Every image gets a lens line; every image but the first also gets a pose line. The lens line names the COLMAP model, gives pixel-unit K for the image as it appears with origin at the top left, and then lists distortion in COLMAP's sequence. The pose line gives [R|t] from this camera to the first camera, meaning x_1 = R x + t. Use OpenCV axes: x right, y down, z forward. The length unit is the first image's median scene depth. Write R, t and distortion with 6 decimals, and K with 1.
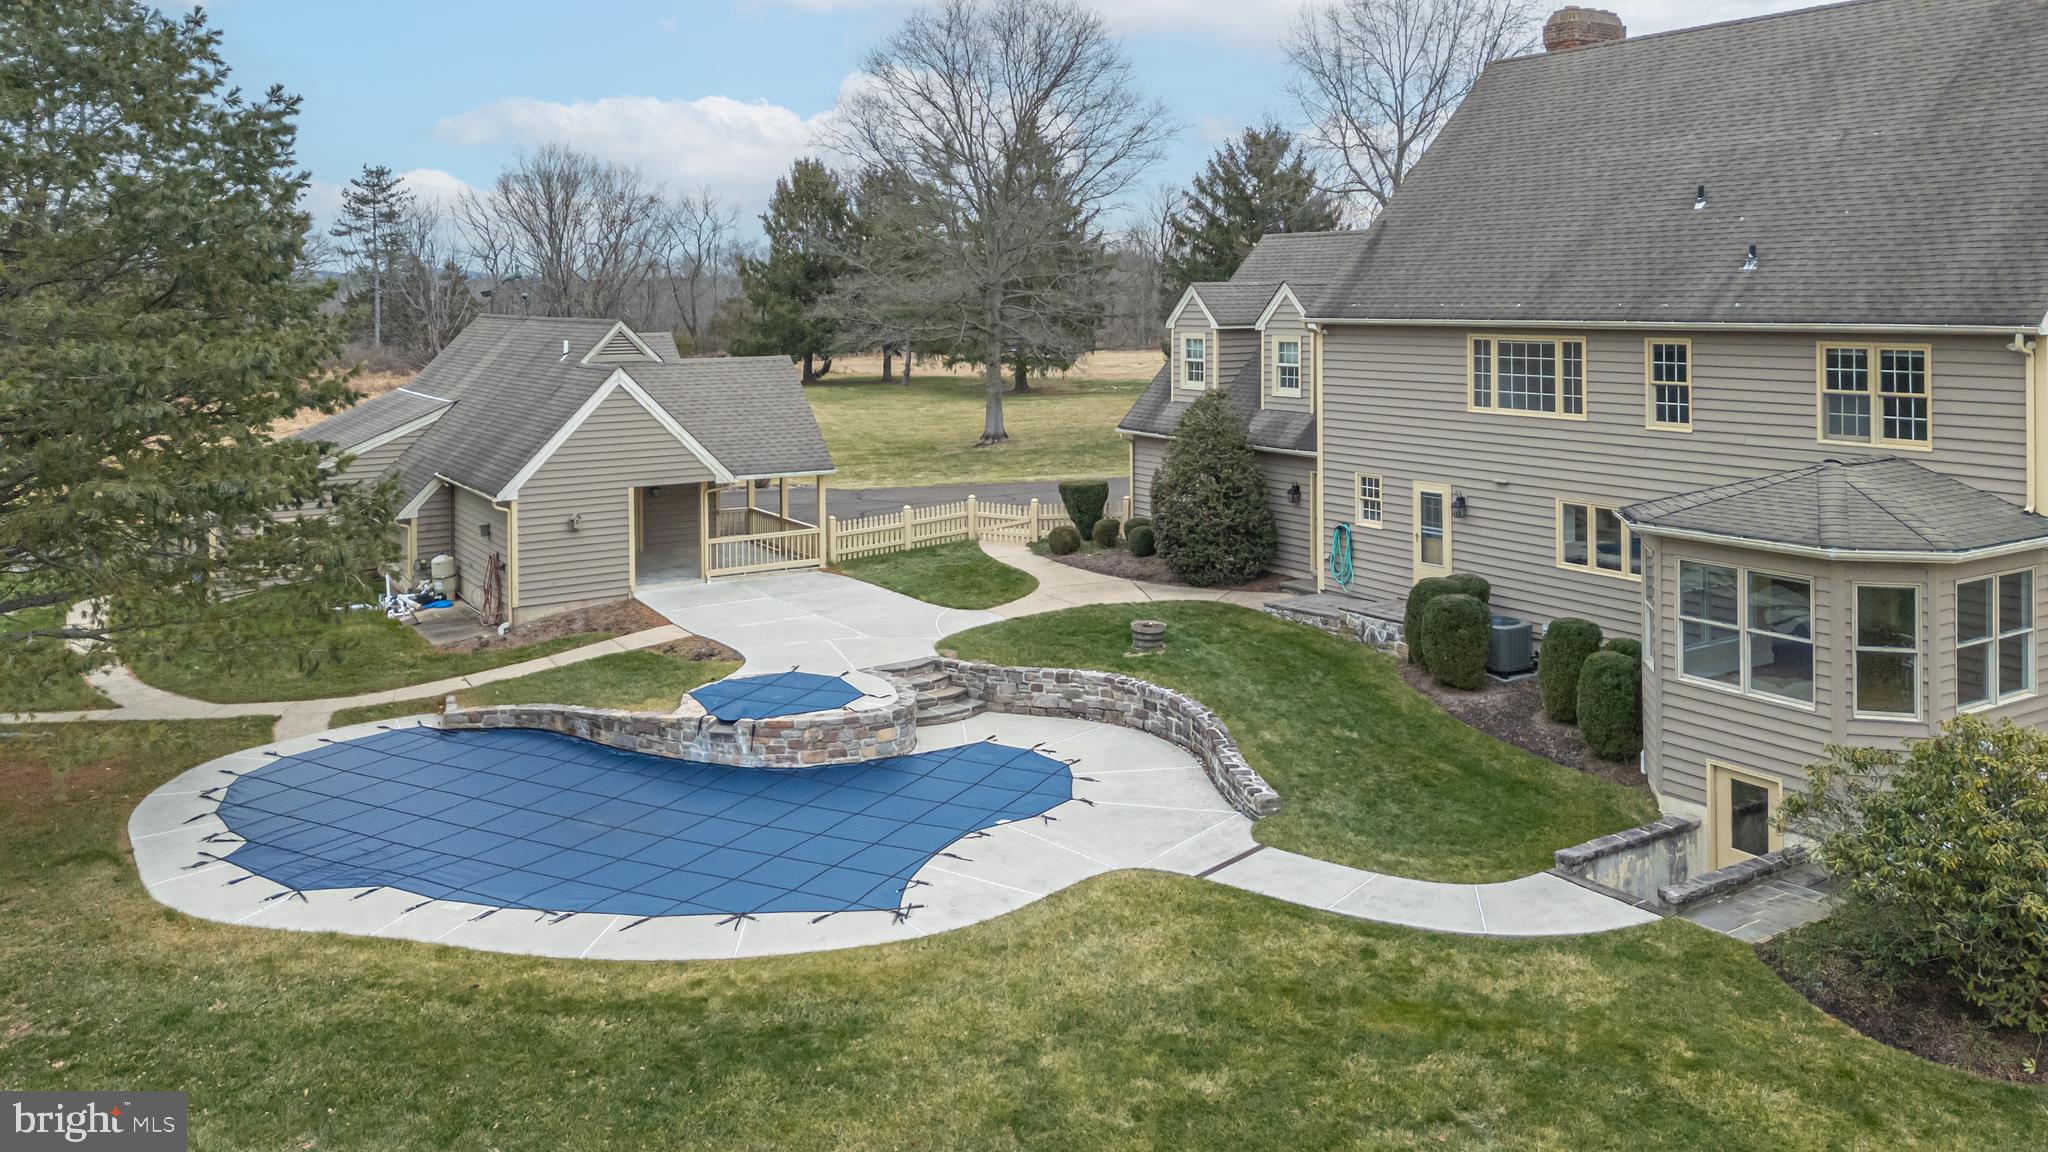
lens RADIAL K [[1558.2, 0, 1018.2], [0, 1558.2, 335.0], [0, 0, 1]] dist [0.048184, -0.002455]
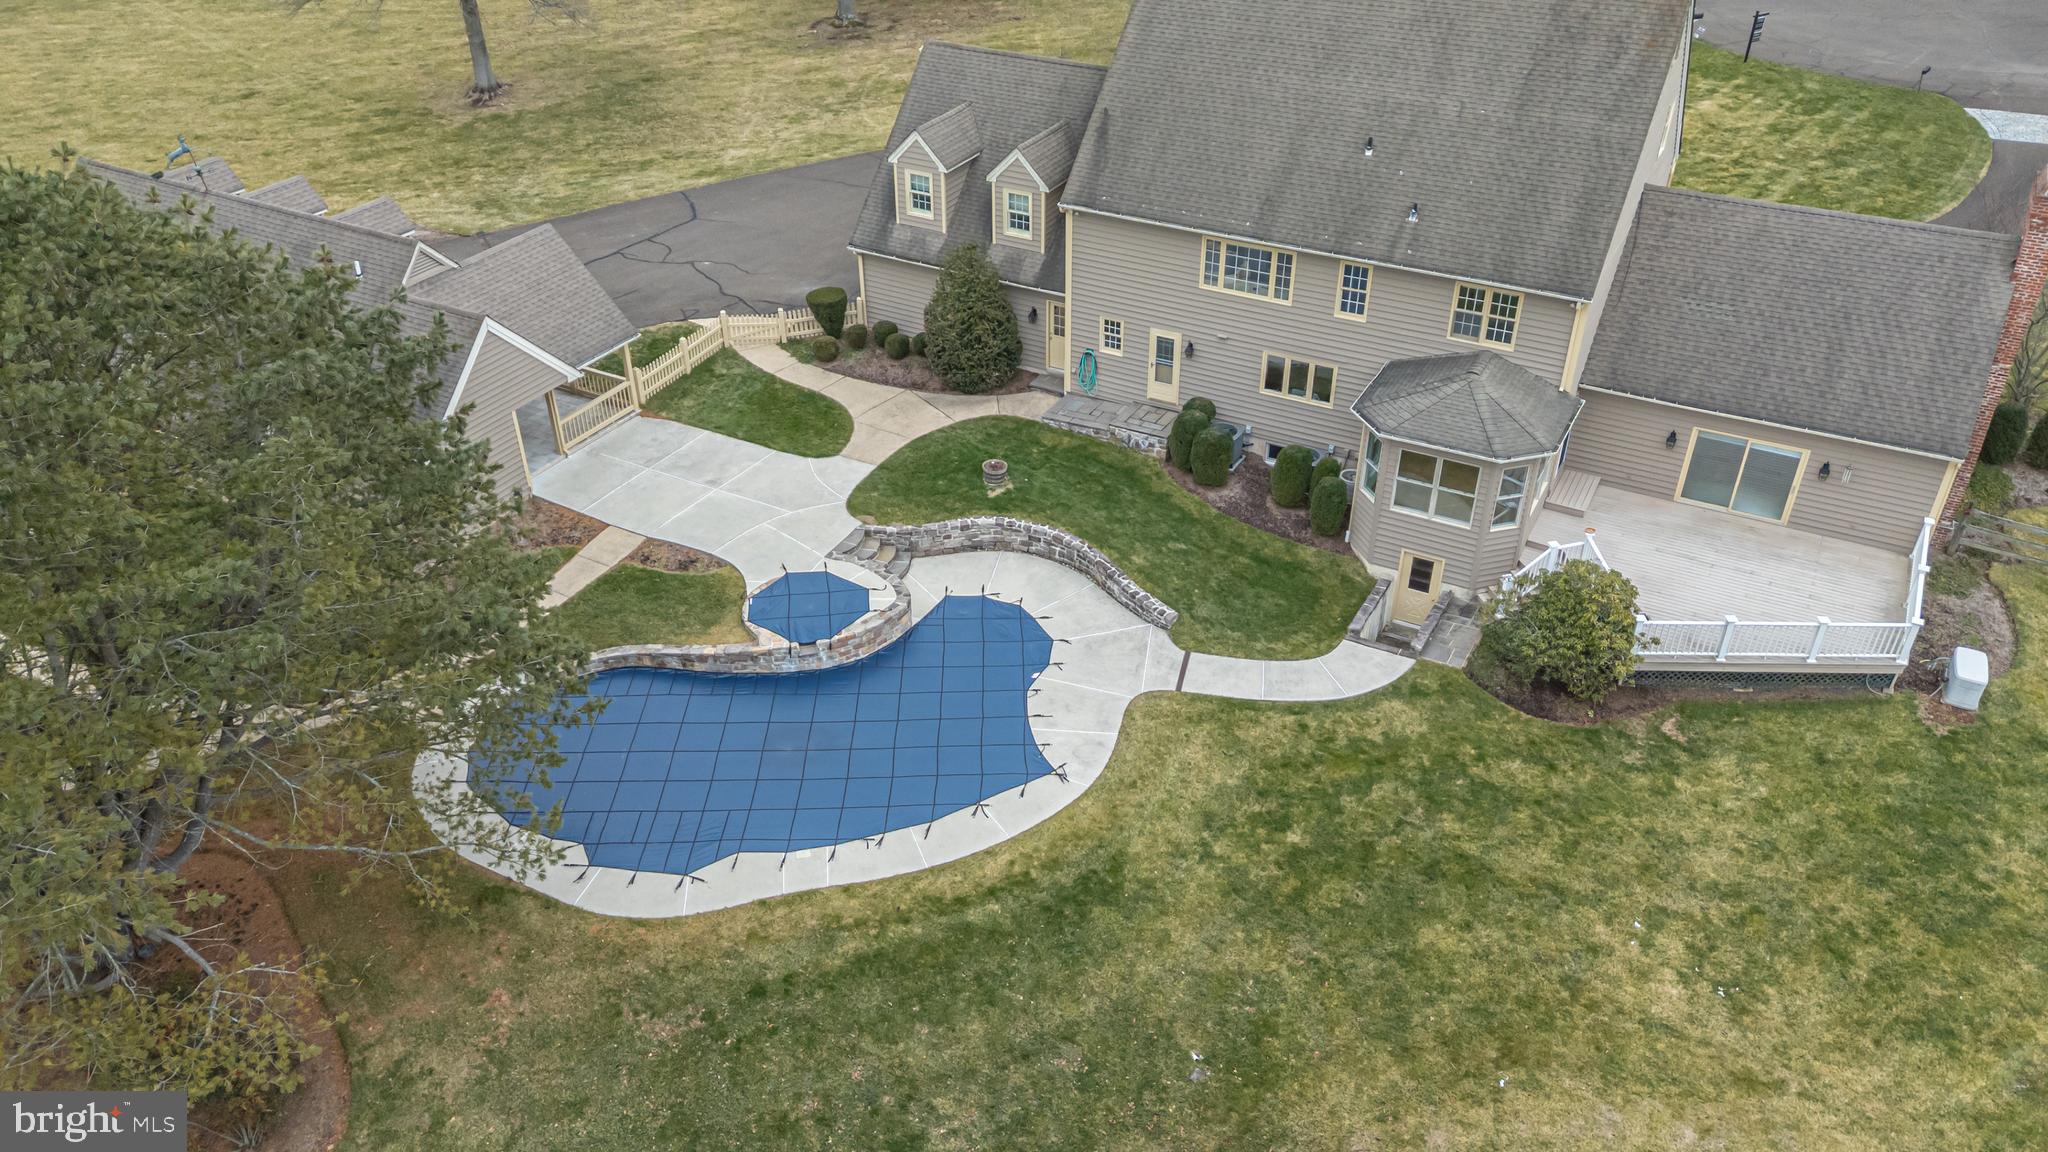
lens RADIAL K [[1483.3, 0, 1027.8], [0, 1483.3, 597.6], [0, 0, 1]] dist [0.074026, -0.055654]
pose [[0.874617, -0.268390, 0.403747, -0.505372], [0.007542, 0.840218, 0.542197, -0.481025], [-0.484756, -0.471170, 0.736893, -0.064556]]
